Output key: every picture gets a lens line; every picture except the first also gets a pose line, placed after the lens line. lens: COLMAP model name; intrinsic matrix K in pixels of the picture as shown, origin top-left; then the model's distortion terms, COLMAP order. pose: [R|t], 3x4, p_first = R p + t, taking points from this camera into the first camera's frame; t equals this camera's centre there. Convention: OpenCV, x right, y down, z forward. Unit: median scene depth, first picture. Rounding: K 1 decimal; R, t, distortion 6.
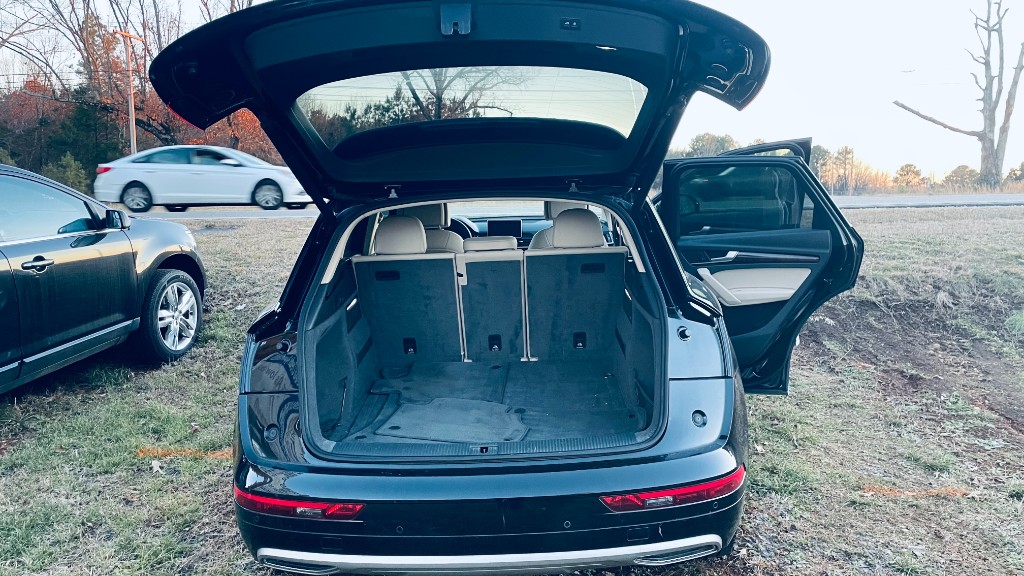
lens RADIAL K [[778.0, 0, 514.1], [0, 778.0, 277.6], [0, 0, 1]] dist [0.072924, -0.078946]
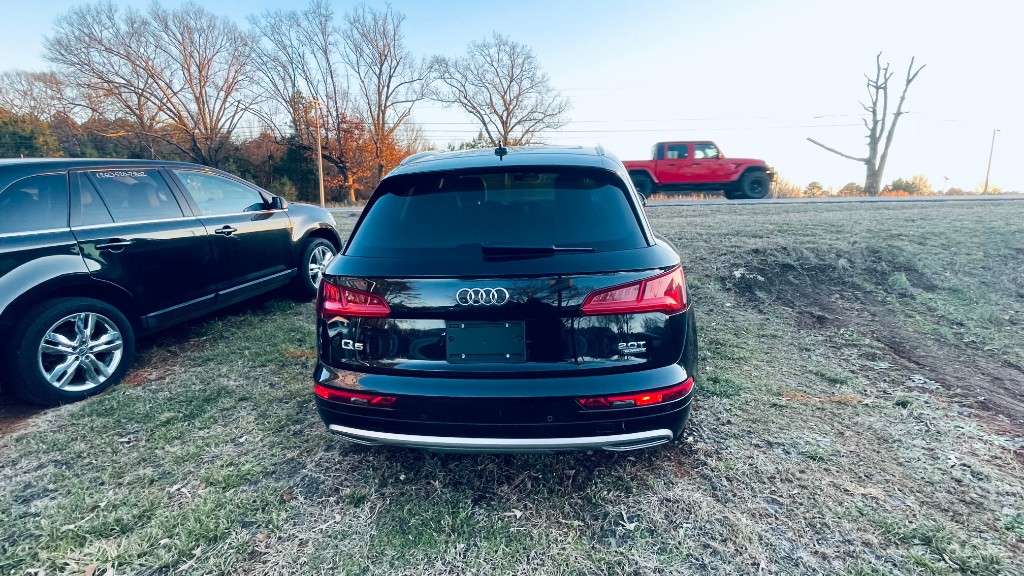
lens RADIAL K [[485.5, 0, 509.4], [0, 485.5, 291.0], [0, 0, 1]] dist [0.002099, -0.002034]
pose [[0.995983, 0.017482, -0.087814, 0.037336], [-0.010745, 0.997003, 0.076611, 0.025106], [0.088890, -0.075359, 0.993187, 0.119984]]
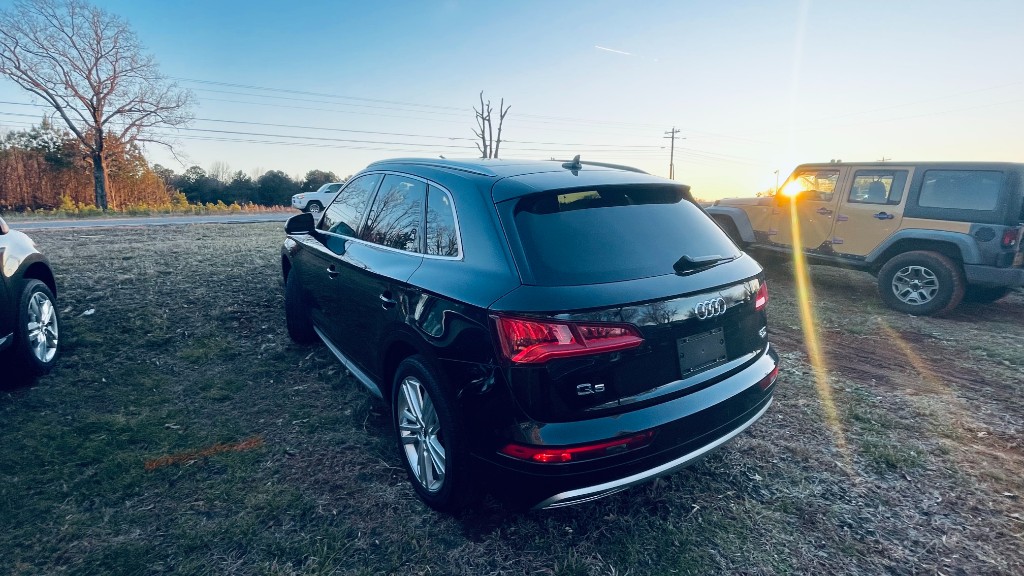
lens RADIAL K [[485.5, 0, 509.8], [0, 485.5, 290.1], [0, 0, 1]] dist [0.002099, -0.002034]
pose [[0.813496, -0.102457, 0.572475, -0.459559], [0.070037, 0.994454, 0.078456, -0.003592], [-0.577338, -0.023729, 0.816160, 0.291904]]
